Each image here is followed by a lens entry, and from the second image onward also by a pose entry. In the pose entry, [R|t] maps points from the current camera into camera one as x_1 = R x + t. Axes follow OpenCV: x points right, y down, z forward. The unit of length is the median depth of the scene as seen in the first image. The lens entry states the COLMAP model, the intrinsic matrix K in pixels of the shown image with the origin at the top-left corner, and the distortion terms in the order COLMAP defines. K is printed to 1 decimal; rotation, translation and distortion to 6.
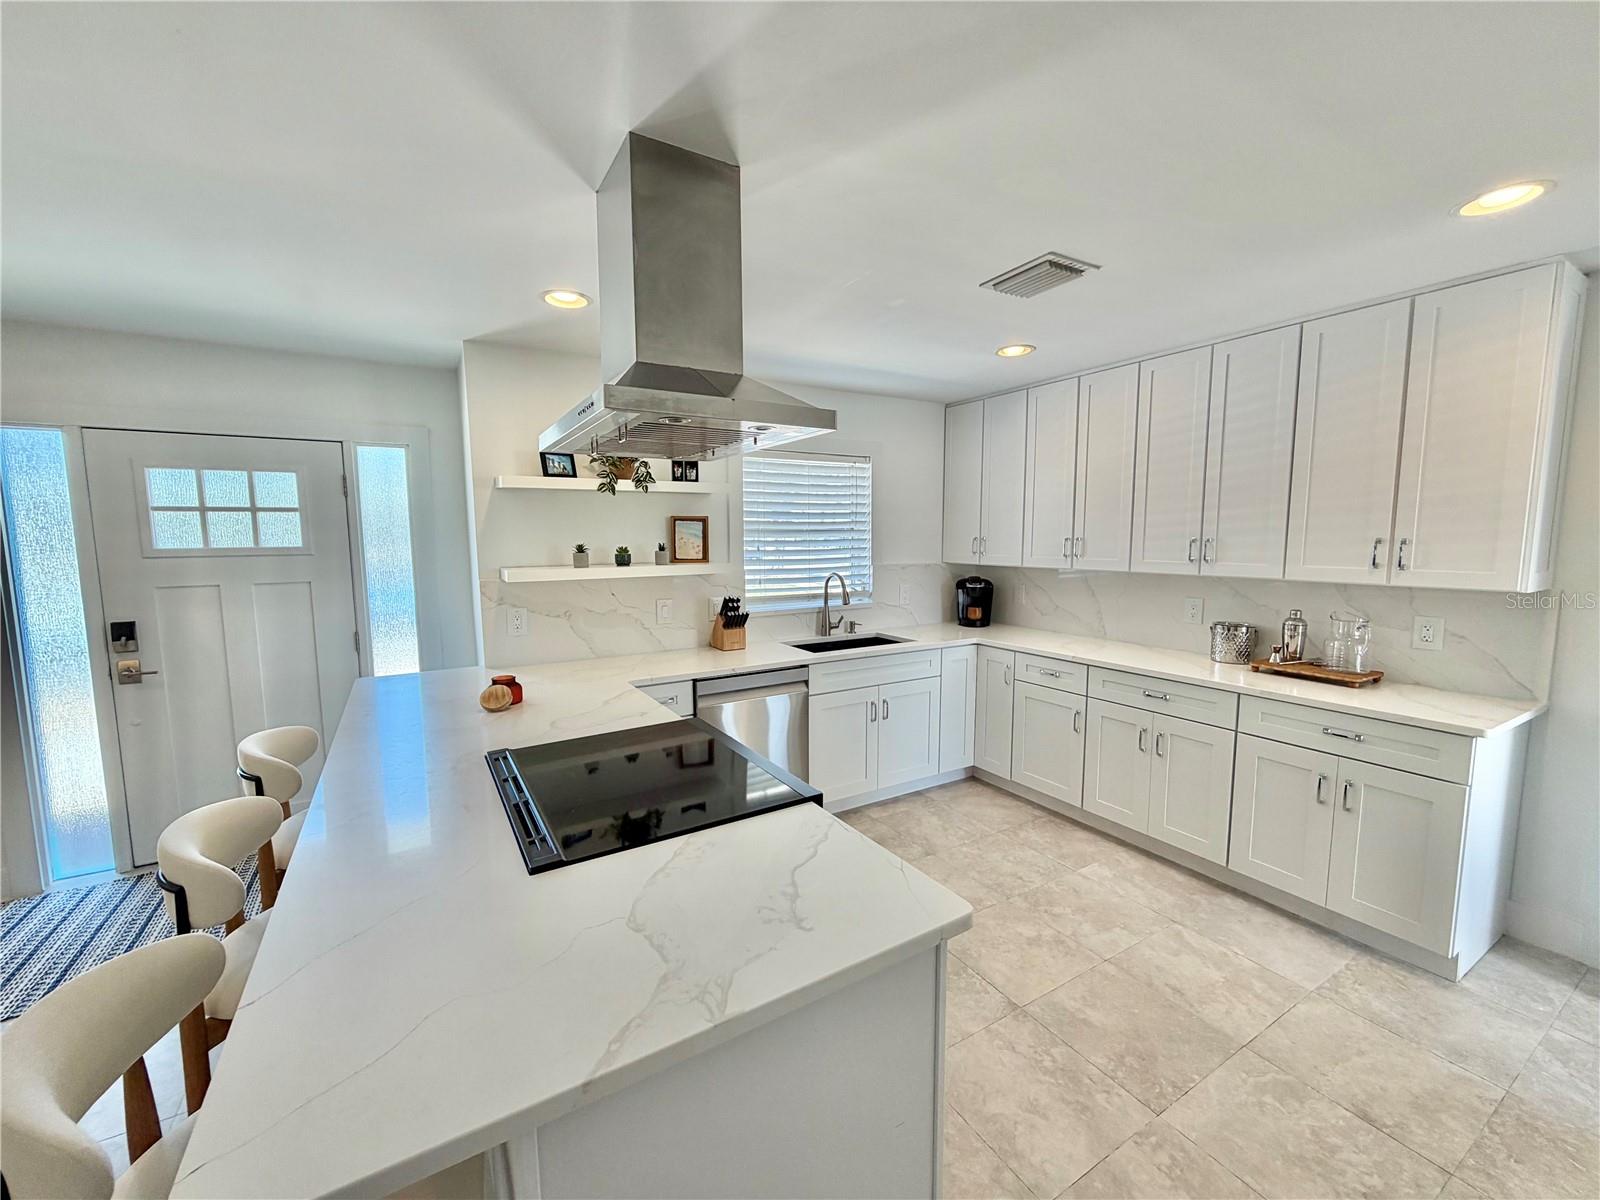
lens RADIAL K [[640.0, 0, 797.3], [0, 640.0, 600.0], [0, 0, 1]] dist [0.000721, 0.000358]
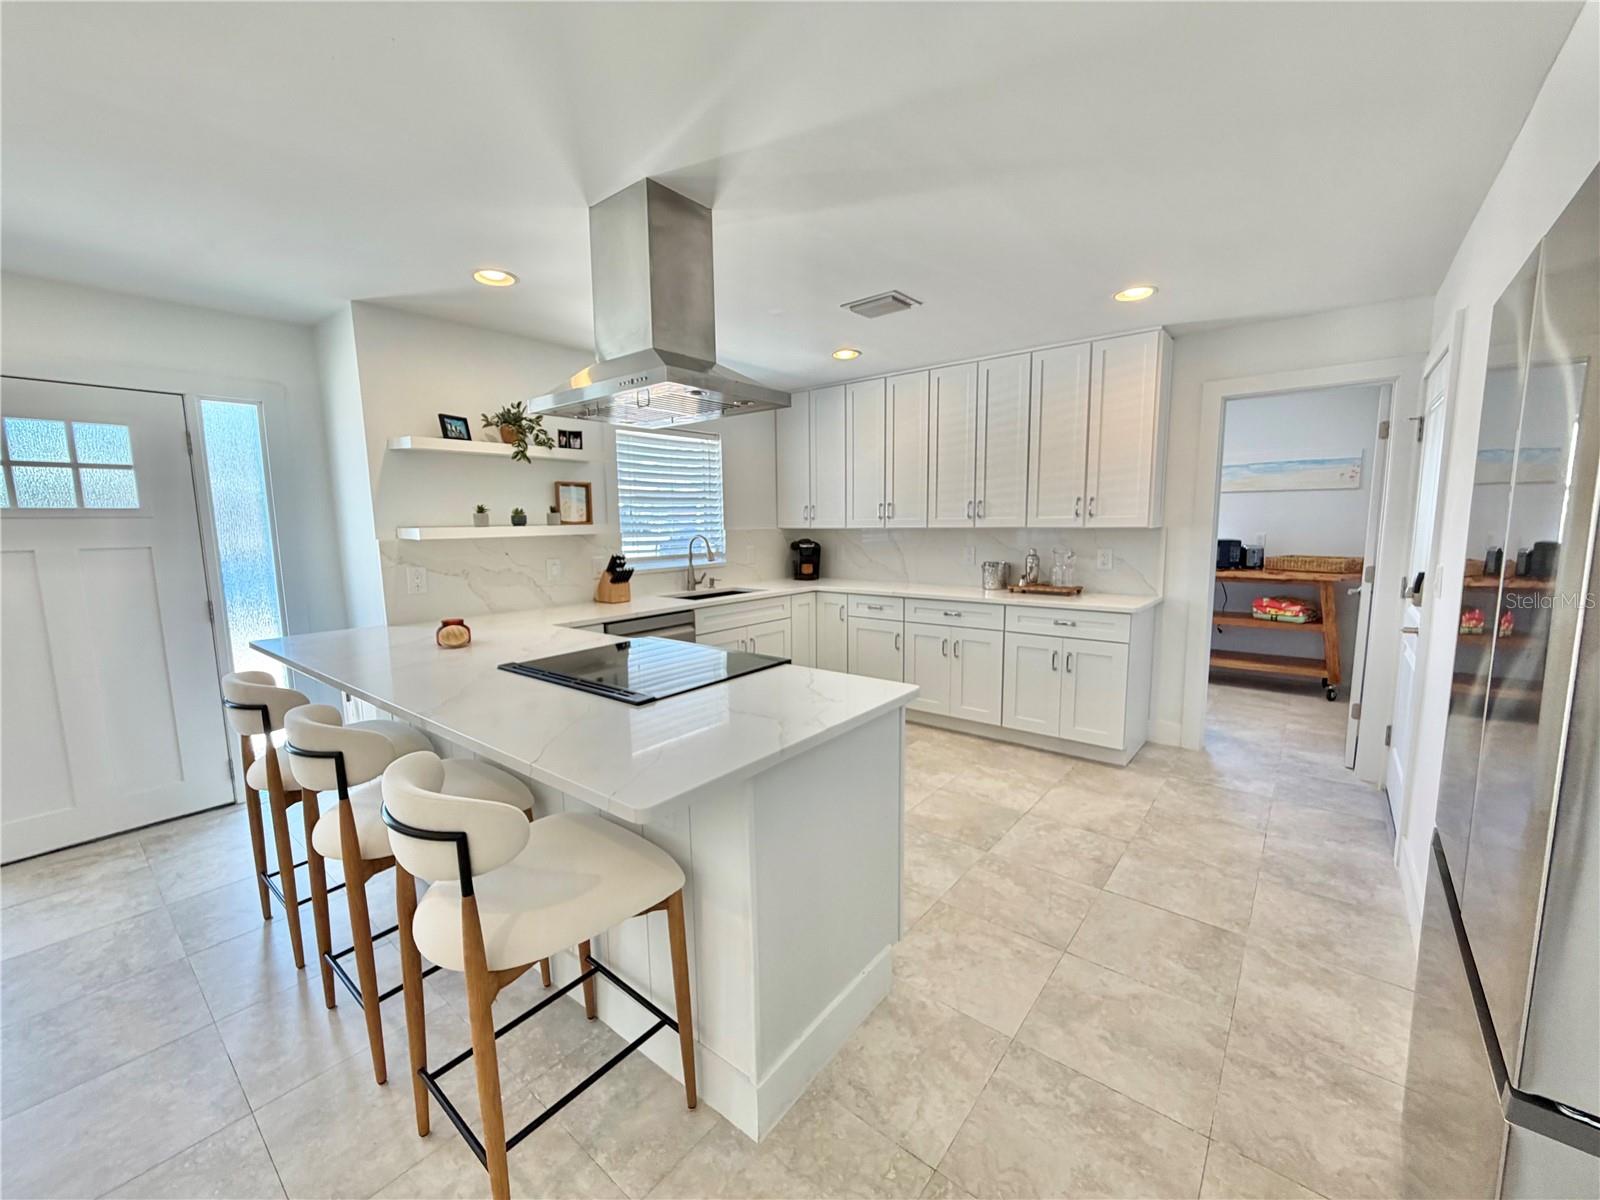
lens RADIAL K [[640.0, 0, 797.3], [0, 640.0, 600.0], [0, 0, 1]] dist [0.000721, 0.000358]
pose [[0.939514, -0.049024, 0.338985, -0.211412], [0.042857, 0.998752, 0.025660, 0.065228], [-0.339820, -0.009581, 0.940442, -0.178819]]
